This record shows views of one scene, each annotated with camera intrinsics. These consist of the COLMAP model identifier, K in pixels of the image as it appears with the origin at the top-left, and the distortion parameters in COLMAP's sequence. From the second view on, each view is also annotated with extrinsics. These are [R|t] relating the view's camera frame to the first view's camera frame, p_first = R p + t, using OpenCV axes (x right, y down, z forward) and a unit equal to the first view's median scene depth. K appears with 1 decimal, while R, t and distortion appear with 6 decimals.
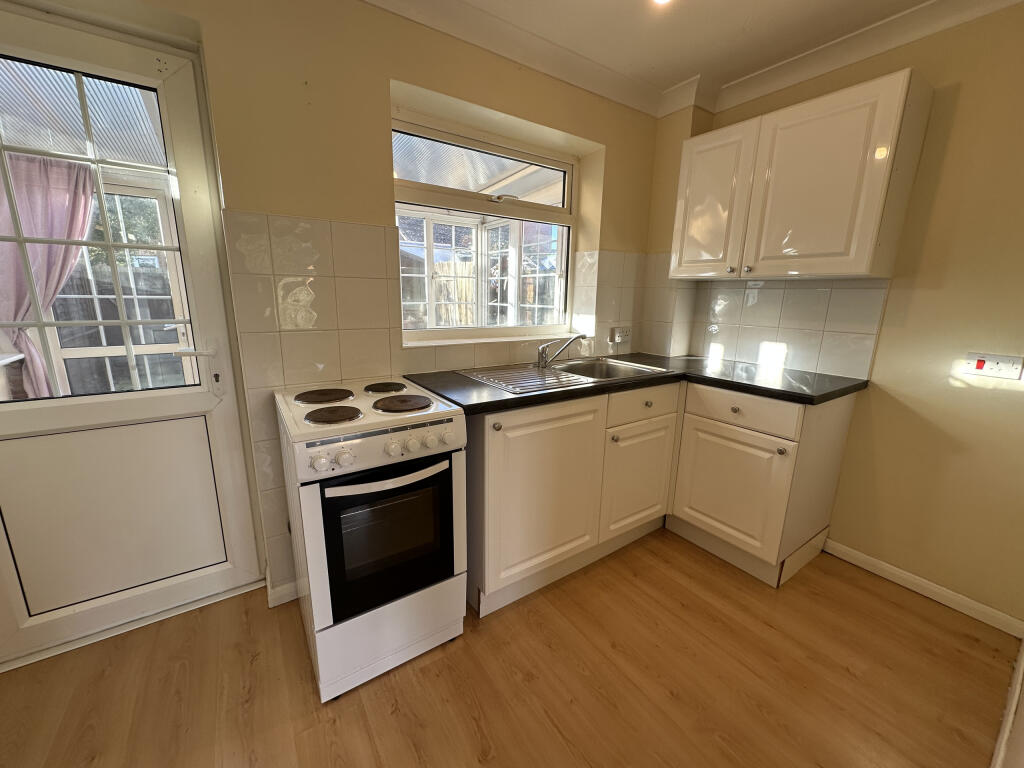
lens RADIAL K [[404.5, 0, 512.0], [0, 404.5, 384.0], [0, 0, 1]] dist [-0.003409, -0.000425]
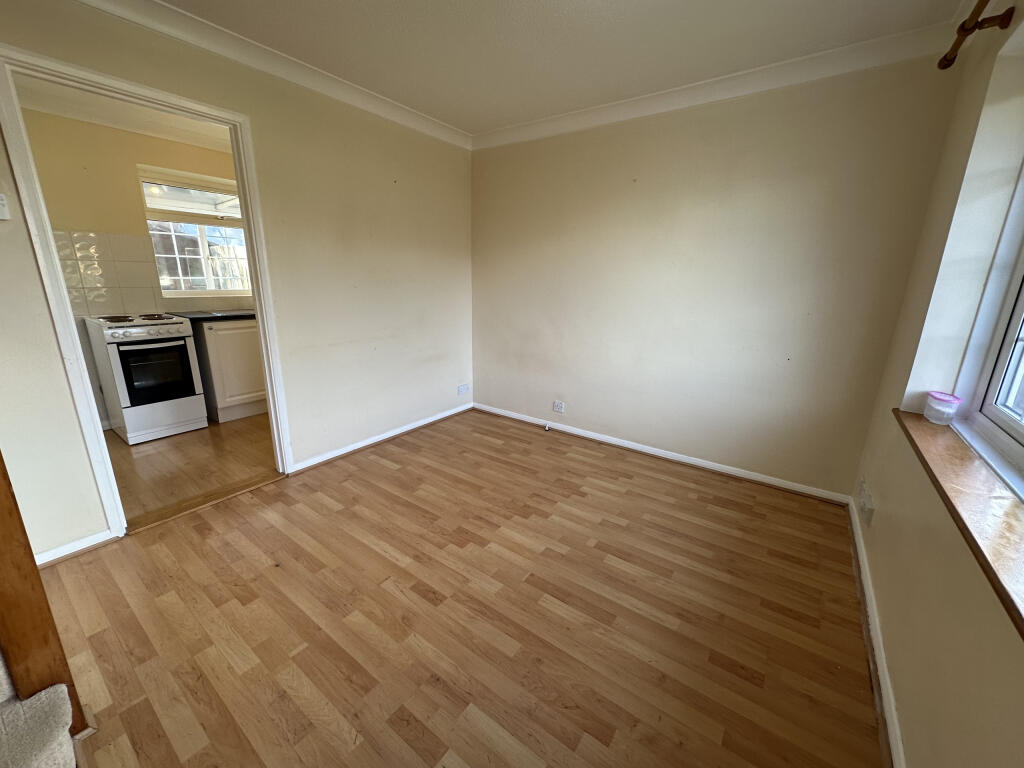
lens RADIAL K [[404.5, 0, 512.0], [0, 404.5, 384.0], [0, 0, 1]] dist [-0.003409, -0.000425]
pose [[0.940369, -0.081675, 0.330204, 0.718042], [0.066258, 0.996133, 0.057700, 0.365112], [-0.333640, -0.032381, 0.942144, -1.588940]]
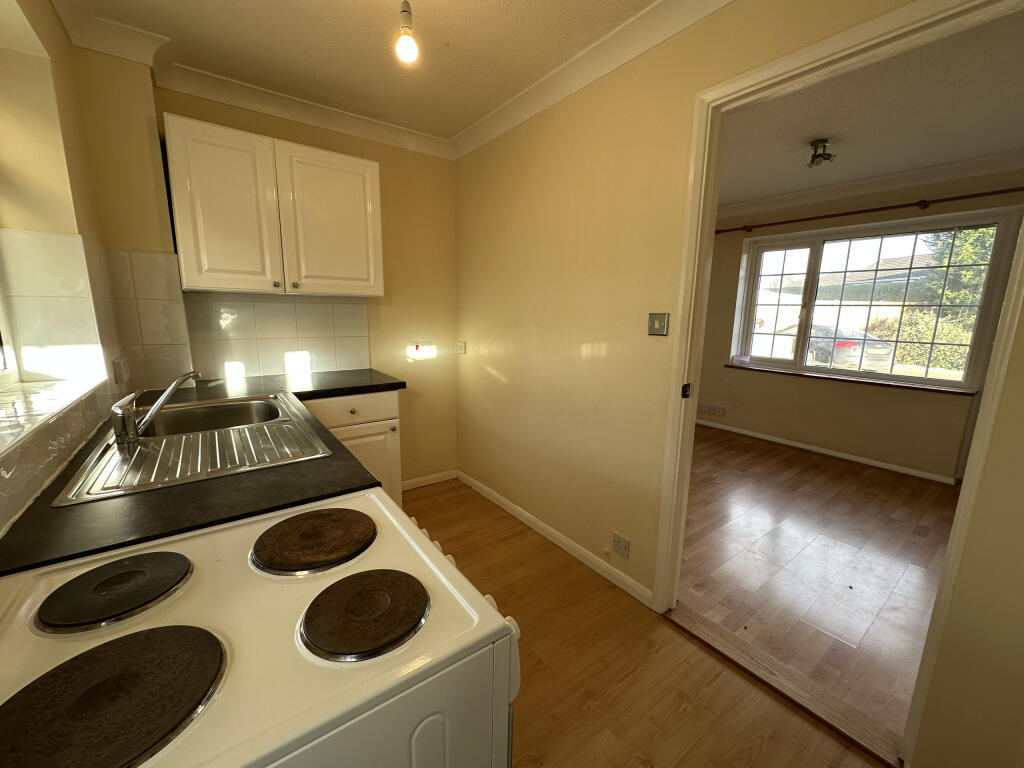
lens RADIAL K [[404.5, 0, 512.0], [0, 404.5, 384.0], [0, 0, 1]] dist [-0.003409, -0.000425]
pose [[-0.039209, -0.194599, 0.980099, -0.644172], [0.199885, 0.959501, 0.198506, -0.166012], [-0.979034, 0.203691, 0.001276, 0.619067]]
